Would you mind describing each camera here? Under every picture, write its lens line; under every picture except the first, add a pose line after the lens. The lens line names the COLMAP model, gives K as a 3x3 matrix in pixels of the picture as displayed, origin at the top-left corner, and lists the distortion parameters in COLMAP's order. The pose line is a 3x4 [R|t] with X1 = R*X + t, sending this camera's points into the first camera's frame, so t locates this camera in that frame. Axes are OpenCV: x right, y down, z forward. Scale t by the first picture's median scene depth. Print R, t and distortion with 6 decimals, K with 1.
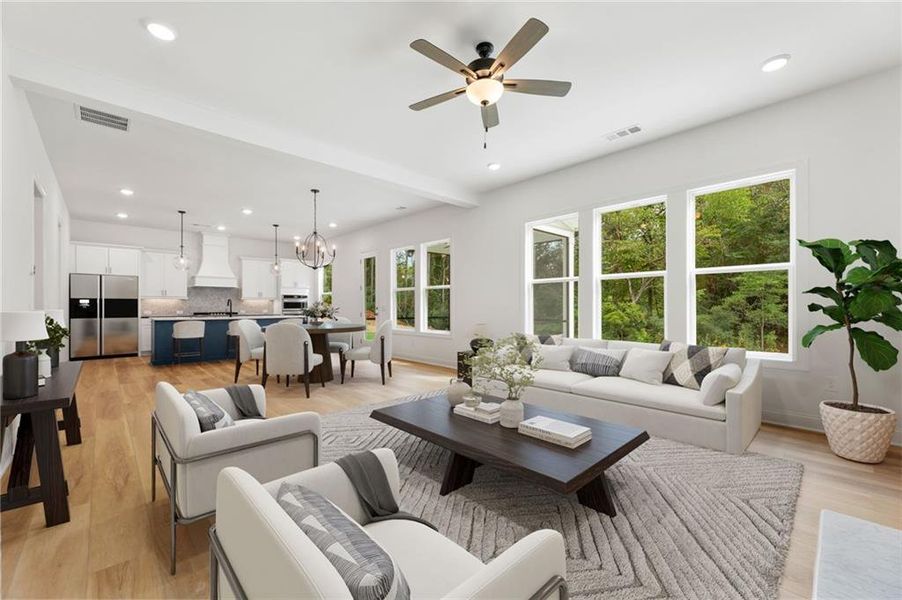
lens RADIAL K [[366.0, 0, 447.3], [0, 366.0, 302.2], [0, 0, 1]] dist [0.000213, -0.000163]
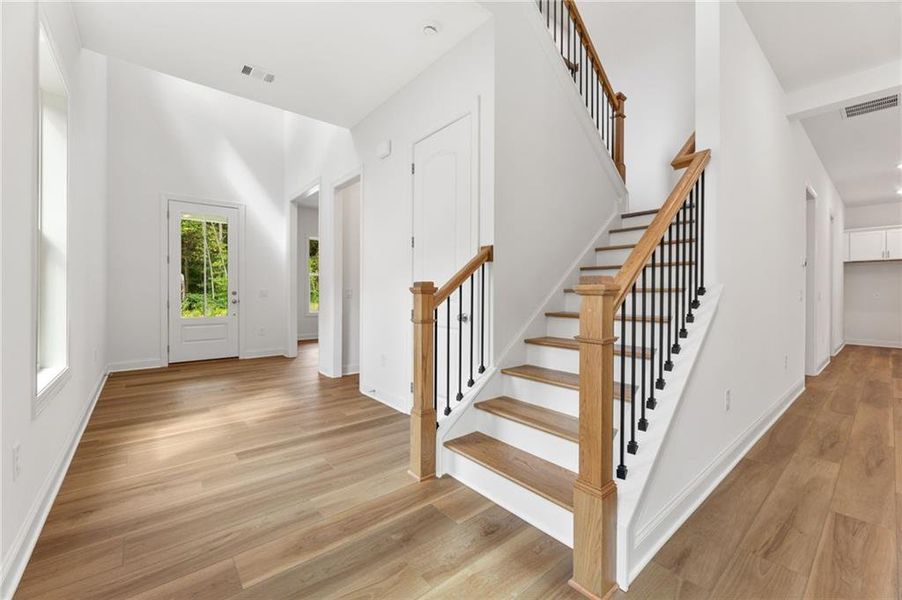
lens RADIAL K [[366.0, 0, 450.6], [0, 366.0, 291.6], [0, 0, 1]] dist [0.000213, -0.000163]
pose [[-0.063151, 0.005322, -0.997990, 0.122487], [0.001288, 0.999985, 0.005252, -0.000614], [0.998003, -0.000954, -0.063157, -0.074022]]
